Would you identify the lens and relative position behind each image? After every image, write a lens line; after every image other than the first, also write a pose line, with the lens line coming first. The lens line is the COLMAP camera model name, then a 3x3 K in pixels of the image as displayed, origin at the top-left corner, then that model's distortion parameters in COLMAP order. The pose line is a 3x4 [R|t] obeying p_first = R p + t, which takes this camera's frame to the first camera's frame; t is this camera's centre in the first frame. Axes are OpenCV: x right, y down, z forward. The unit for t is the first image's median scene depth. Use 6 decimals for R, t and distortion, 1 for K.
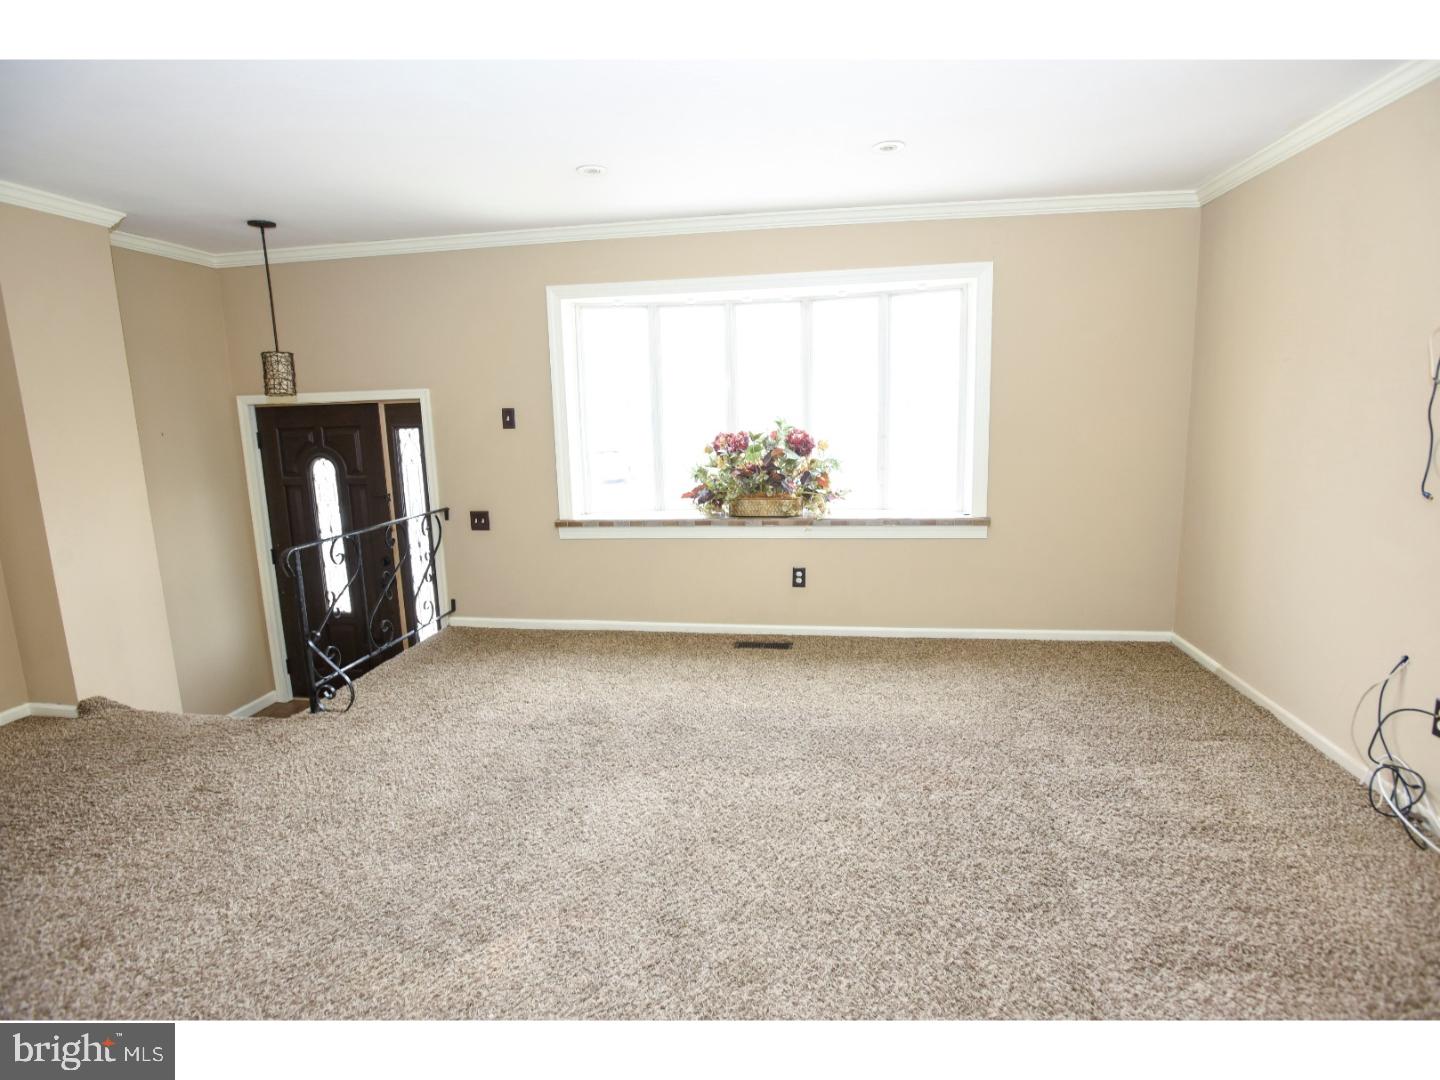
lens RADIAL K [[763.2, 0, 720.5], [0, 763.2, 511.1], [0, 0, 1]] dist [-0.065636, -0.000324]
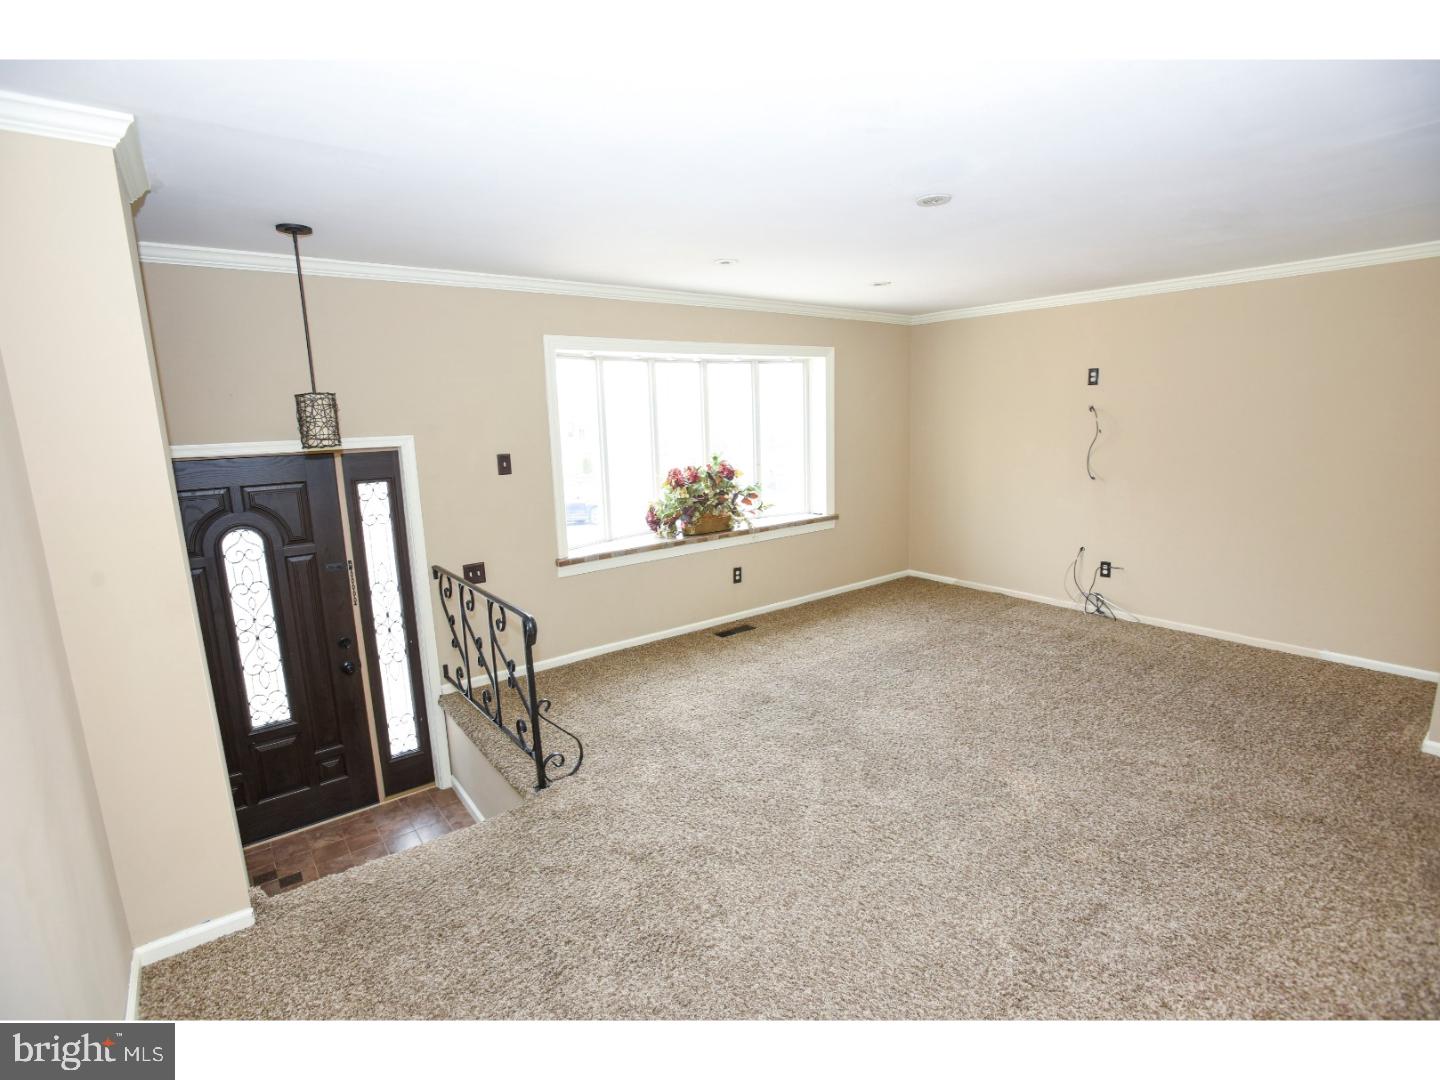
lens RADIAL K [[693.5, 0, 728.0], [0, 693.5, 543.6], [0, 0, 1]] dist [-0.064818, 0.024059]
pose [[0.686564, -0.126703, 0.715944, -0.751726], [0.122913, 0.990752, 0.057467, -0.037281], [-0.716605, 0.048544, 0.695788, 0.181043]]
